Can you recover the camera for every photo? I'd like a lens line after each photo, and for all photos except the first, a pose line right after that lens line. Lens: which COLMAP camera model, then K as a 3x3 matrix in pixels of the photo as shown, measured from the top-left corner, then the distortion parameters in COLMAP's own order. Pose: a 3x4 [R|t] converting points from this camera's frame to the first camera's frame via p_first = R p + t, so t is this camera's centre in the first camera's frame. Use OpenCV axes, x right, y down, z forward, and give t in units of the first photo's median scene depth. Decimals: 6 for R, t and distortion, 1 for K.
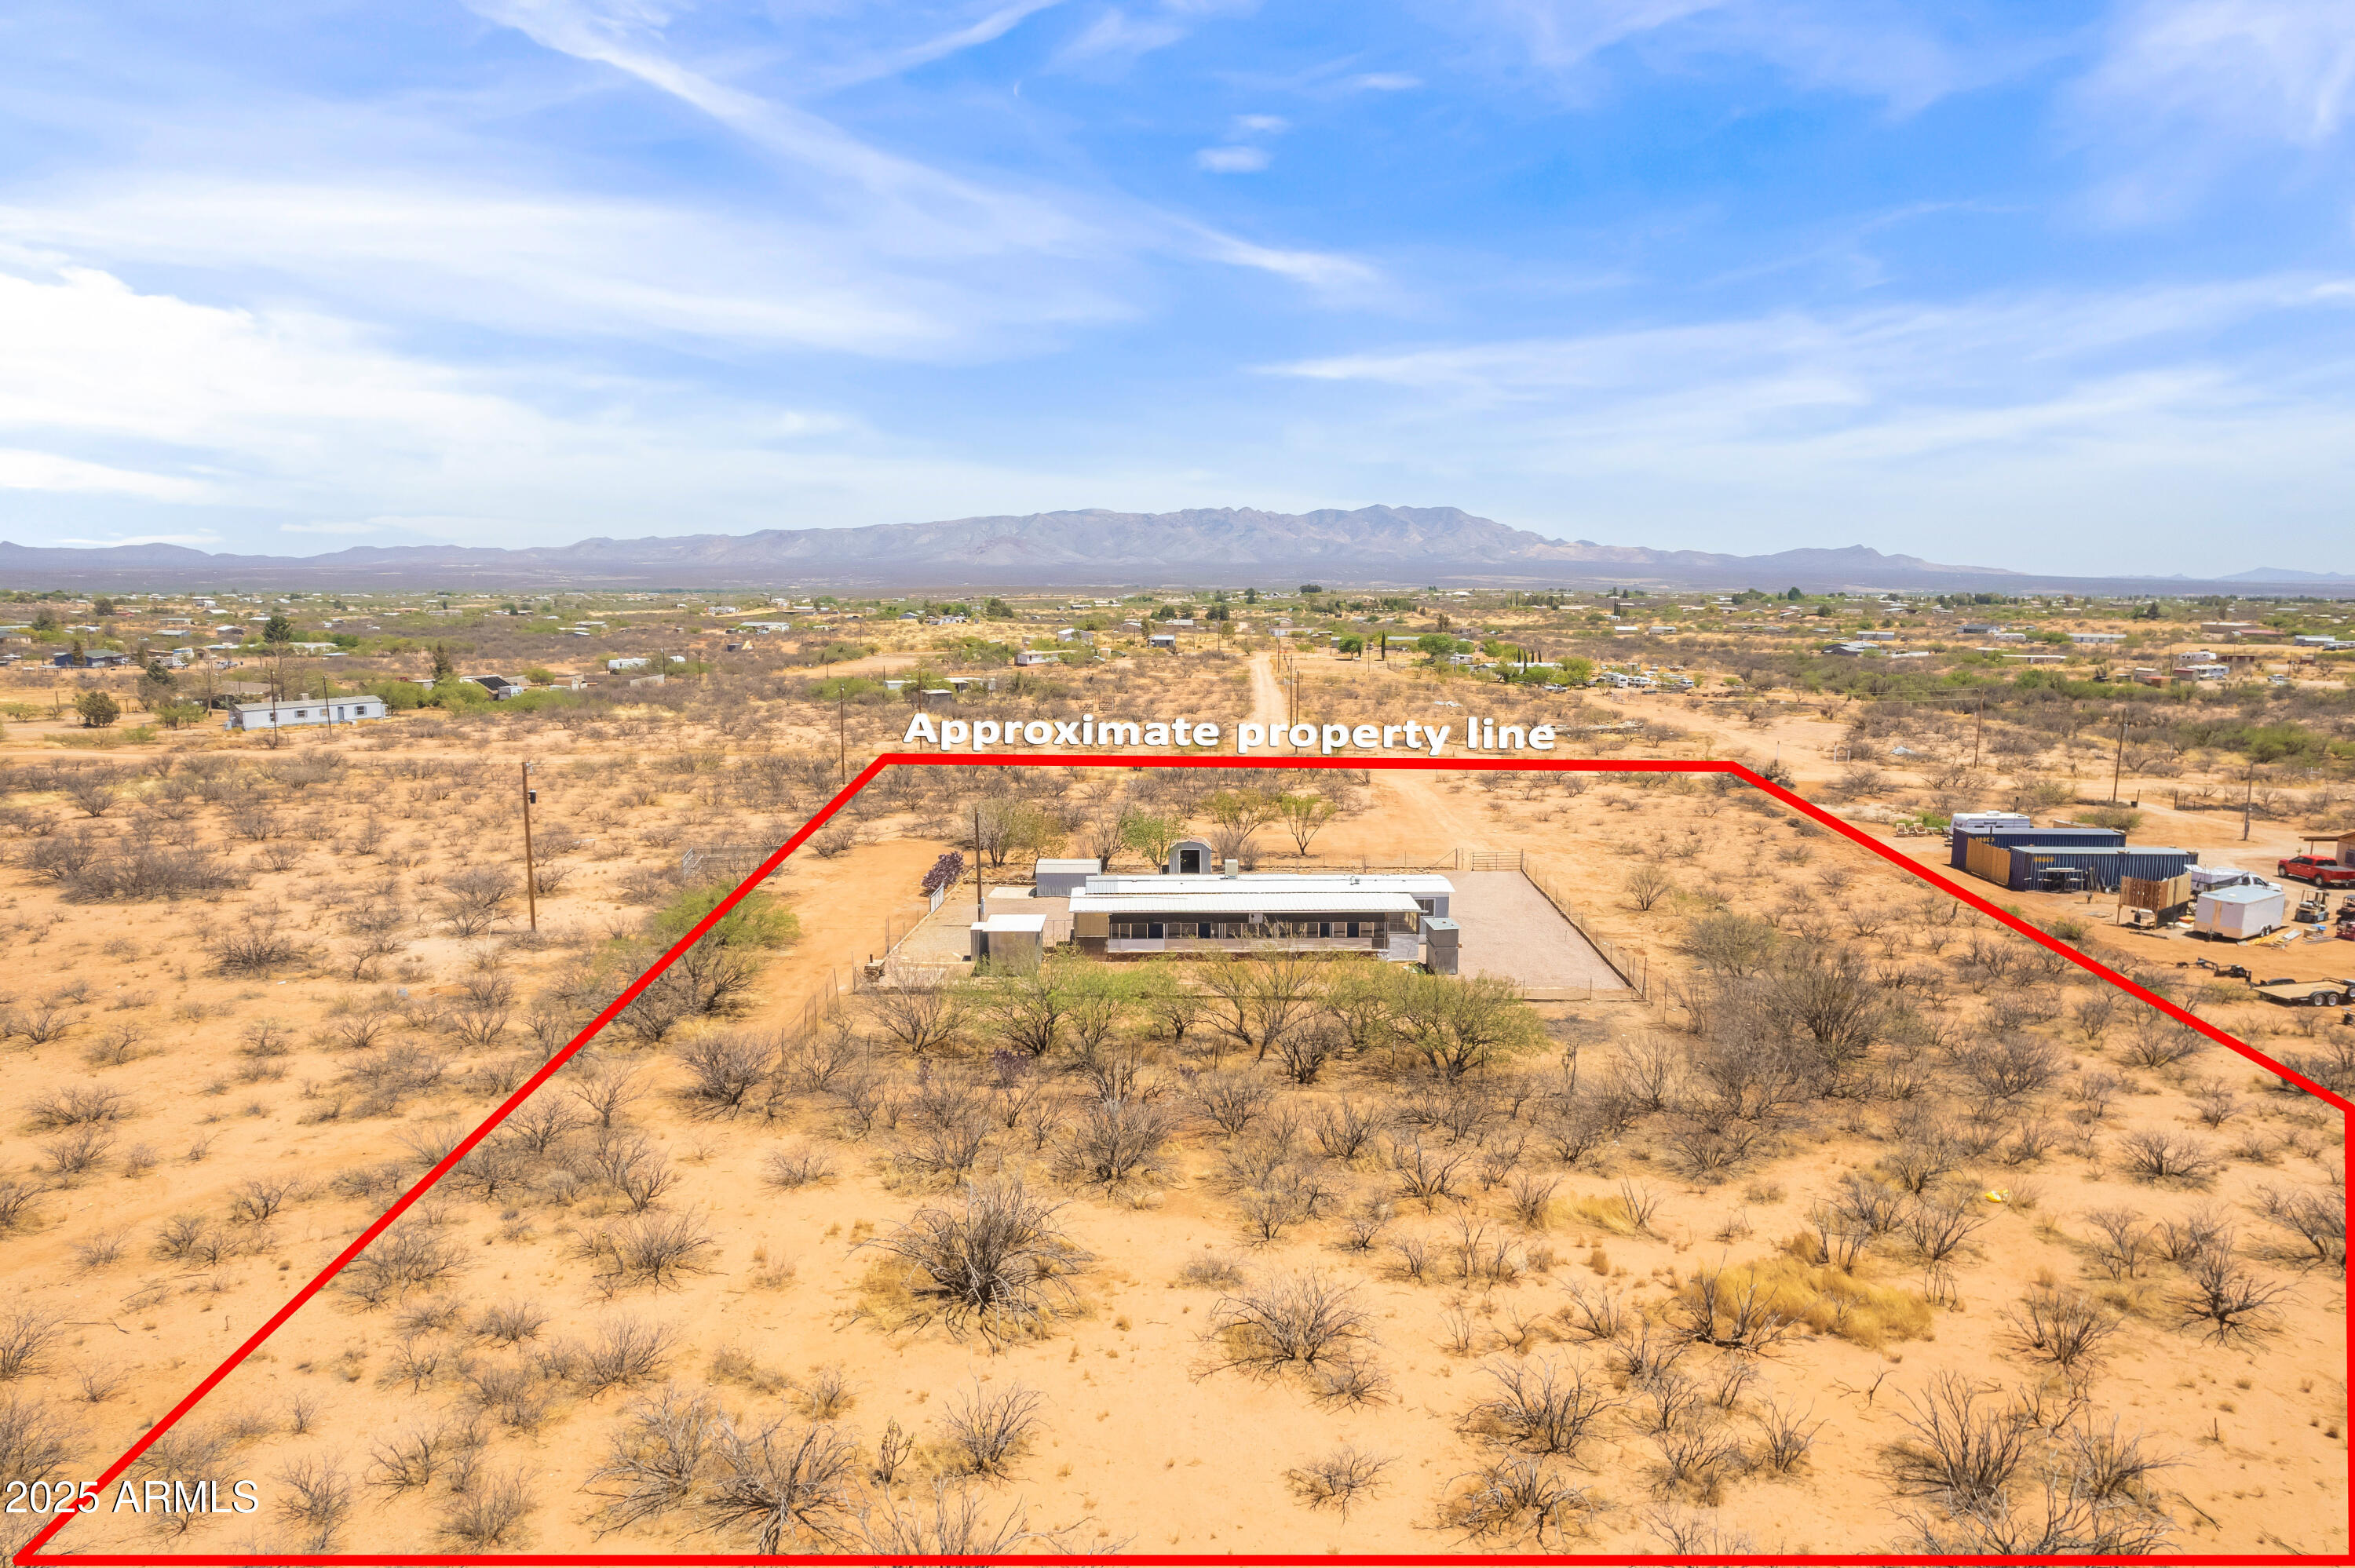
lens RADIAL K [[1505.7, 0, 1182.6], [0, 1505.7, 790.3], [0, 0, 1]] dist [-0.075245, 0.068176]
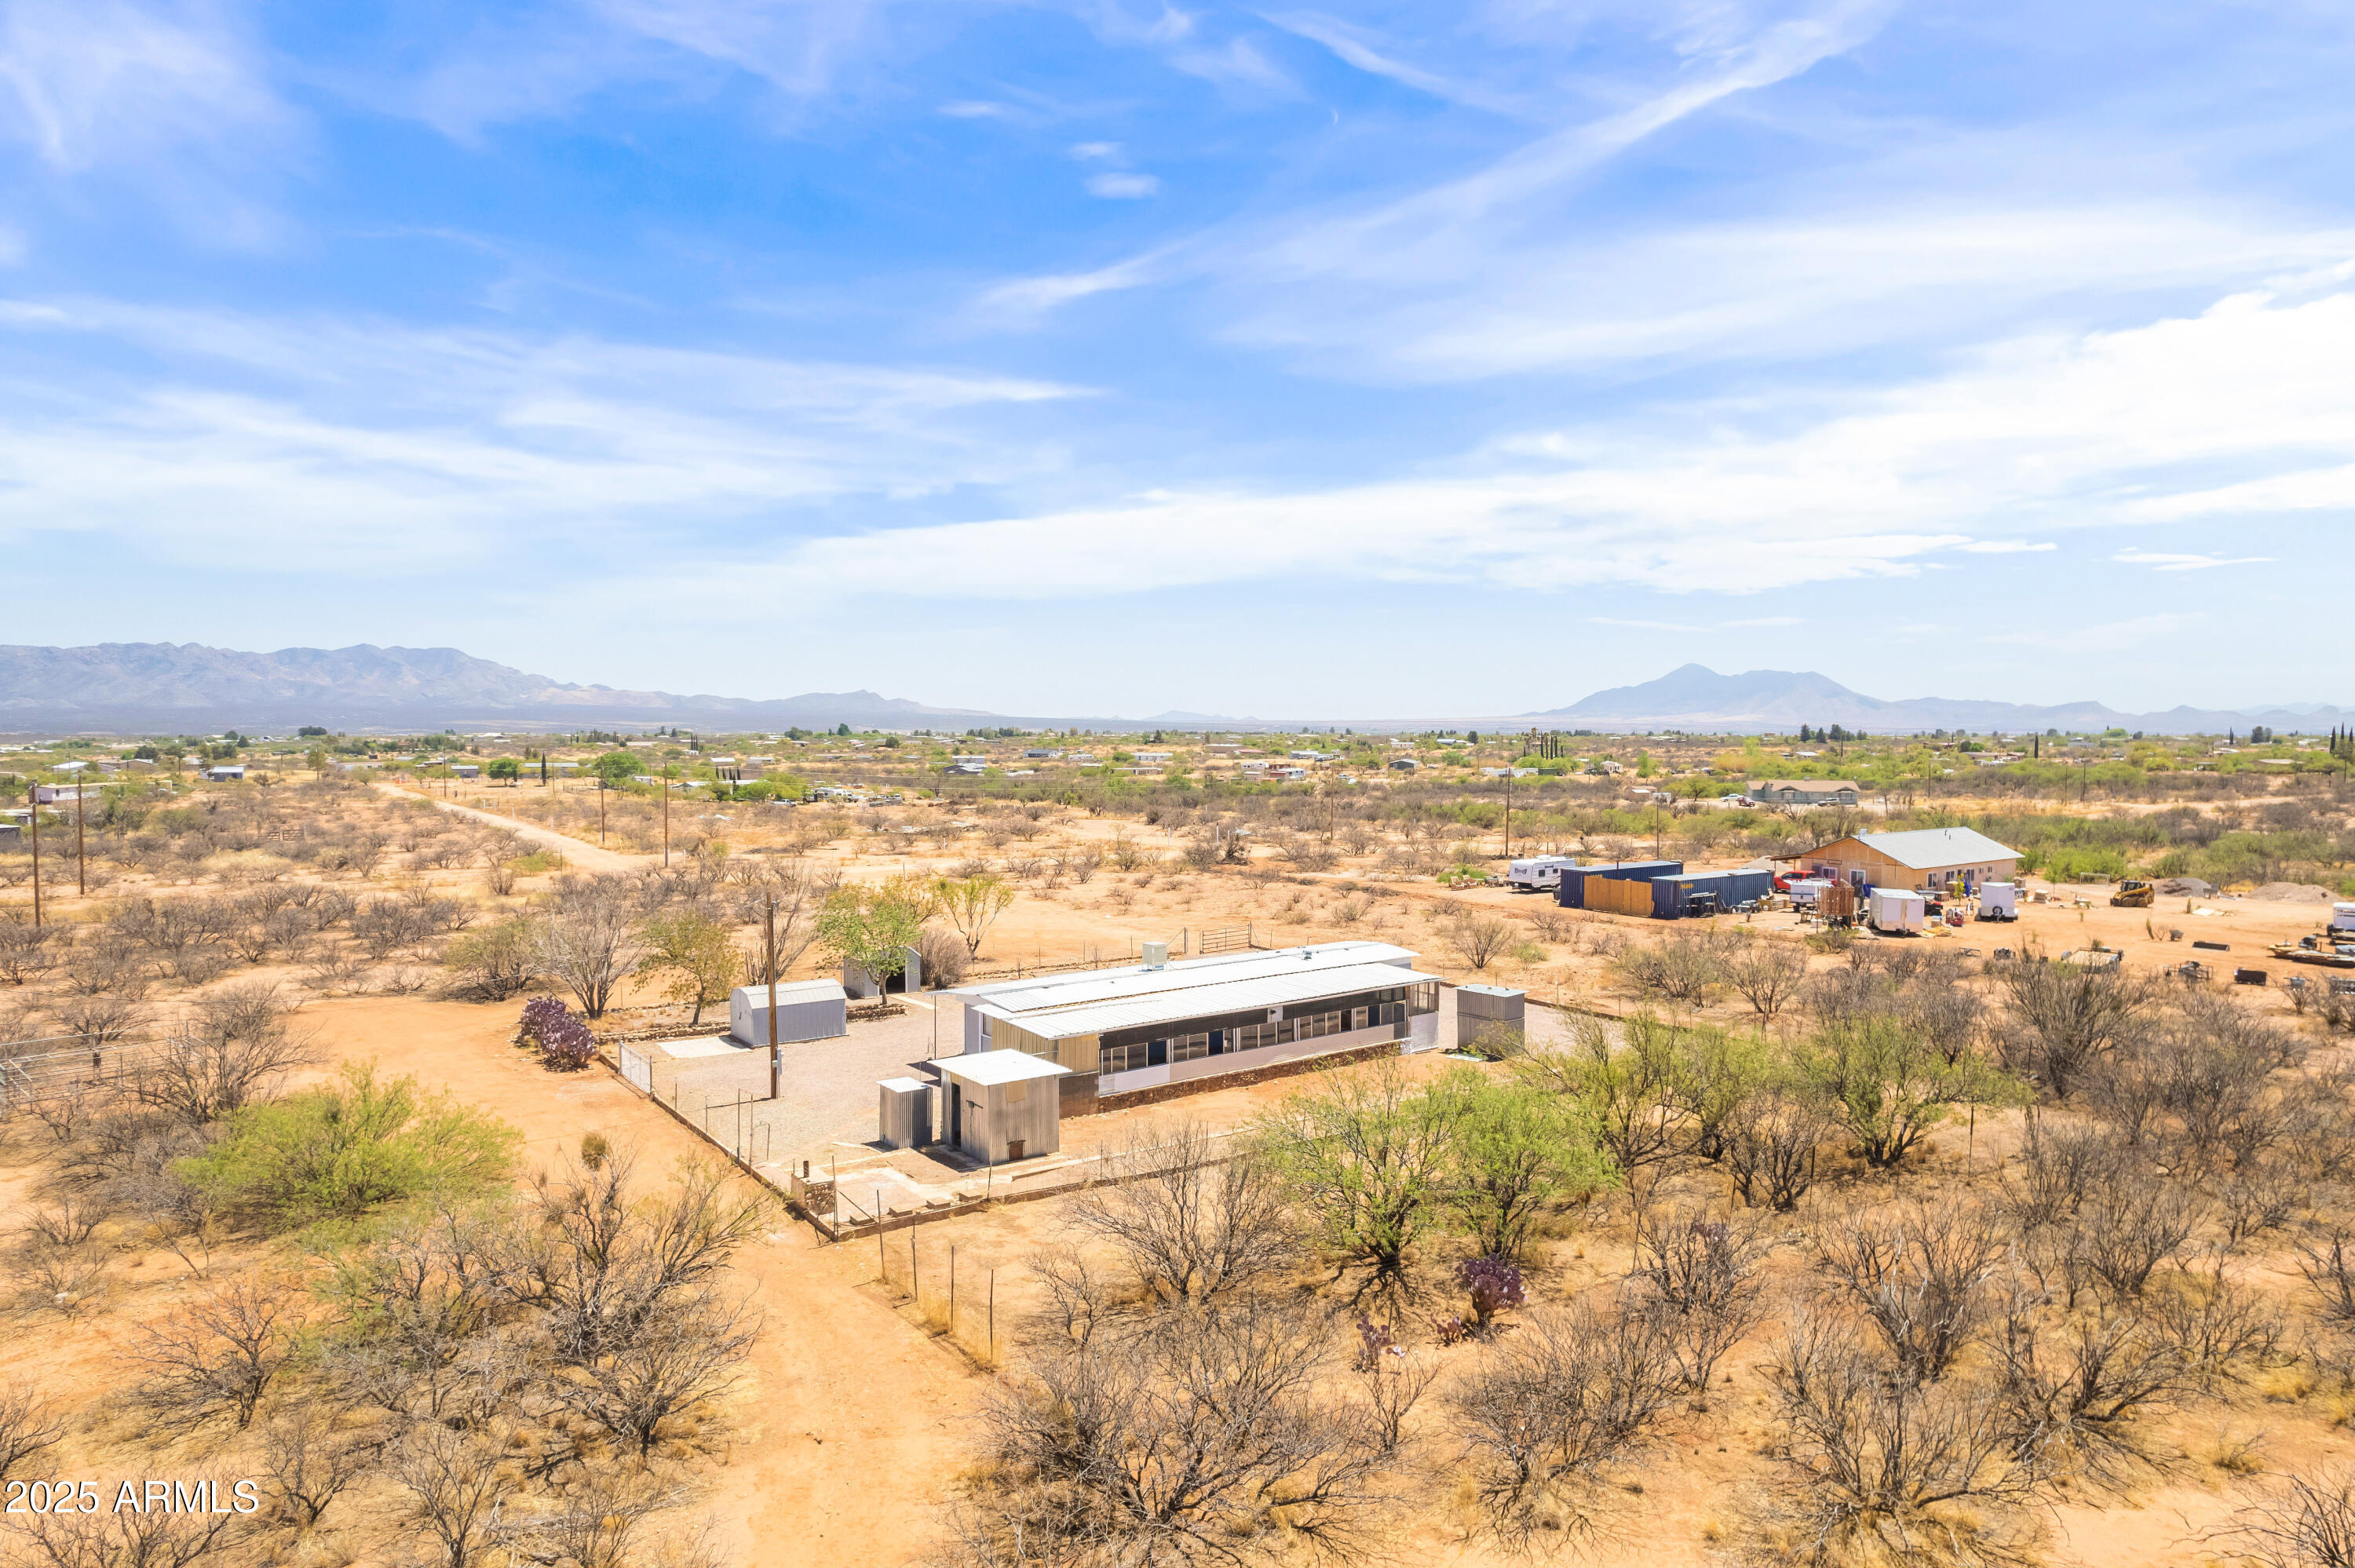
lens RADIAL K [[1505.7, 0, 1182.6], [0, 1505.7, 790.3], [0, 0, 1]] dist [-0.075245, 0.068176]
pose [[0.805840, -0.028769, 0.591435, -0.121070], [0.085317, 0.994038, -0.067893, 0.008500], [-0.585955, 0.105171, 0.803490, 0.148313]]
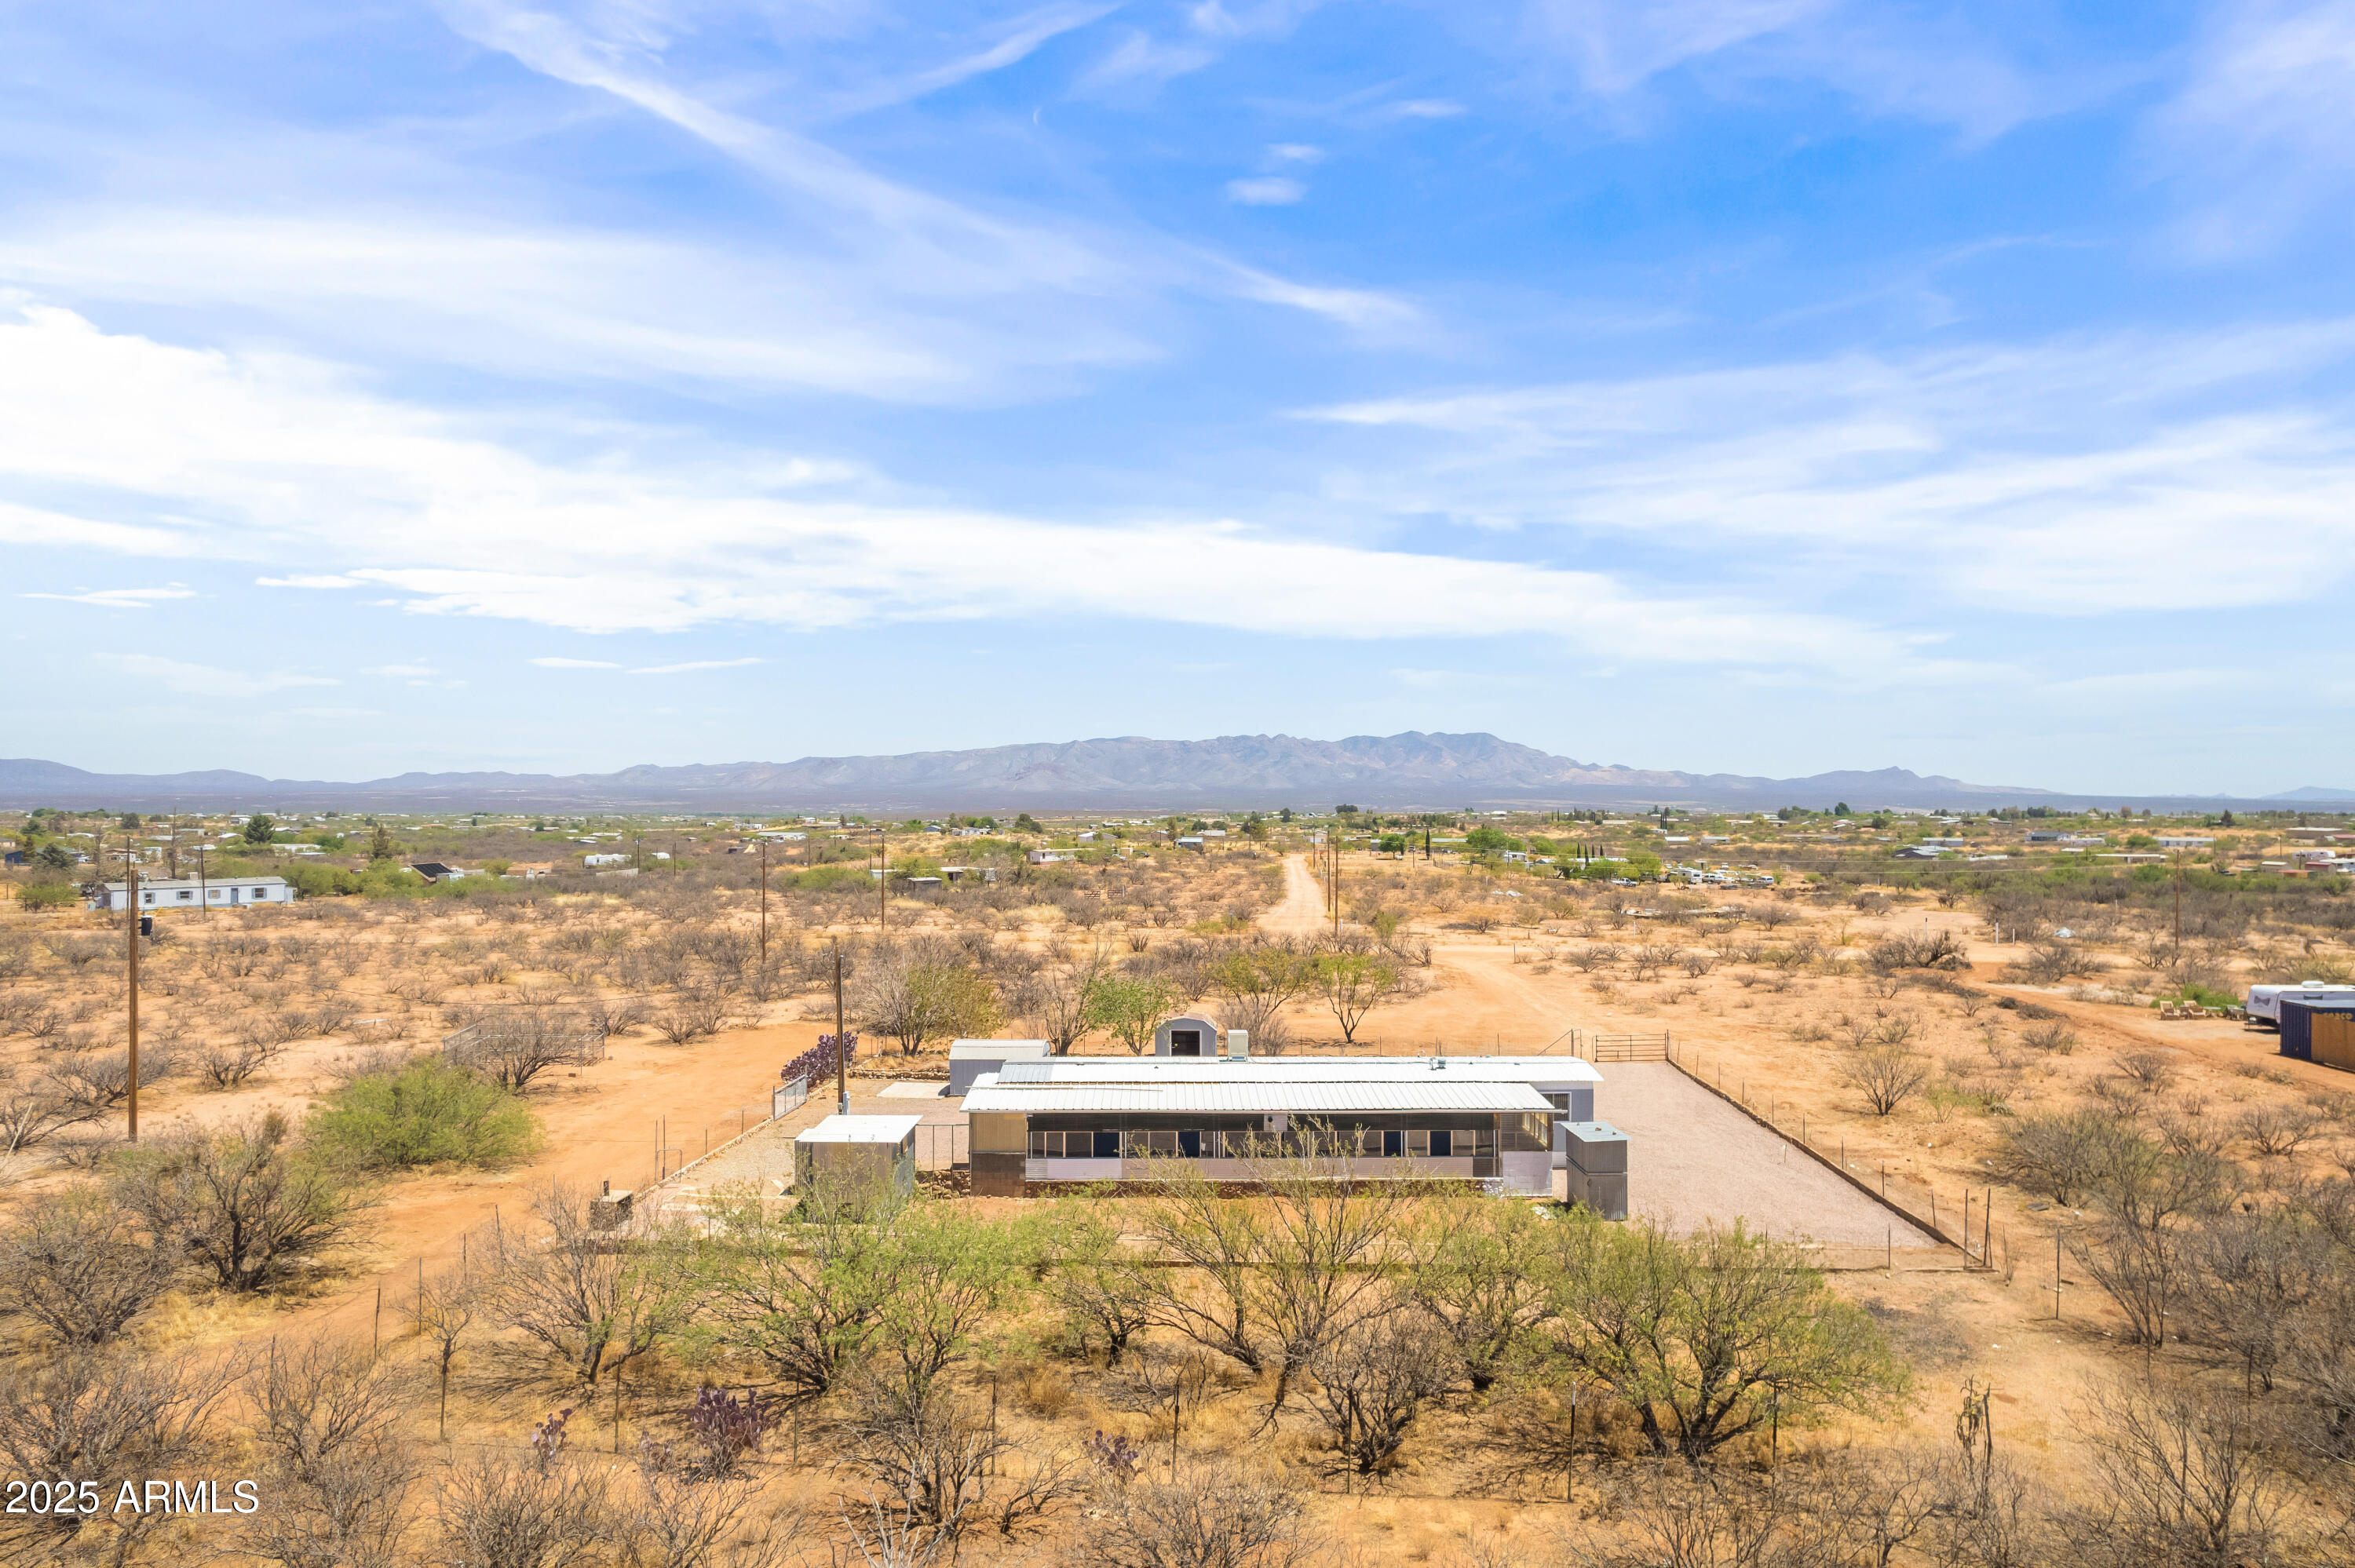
lens RADIAL K [[1505.7, 0, 1182.6], [0, 1505.7, 790.3], [0, 0, 1]] dist [-0.075245, 0.068176]
pose [[0.999705, -0.003041, -0.024106, 0.008416], [-0.000596, 0.988767, -0.149461, 0.013865], [0.024290, 0.149431, 0.988474, 0.125479]]
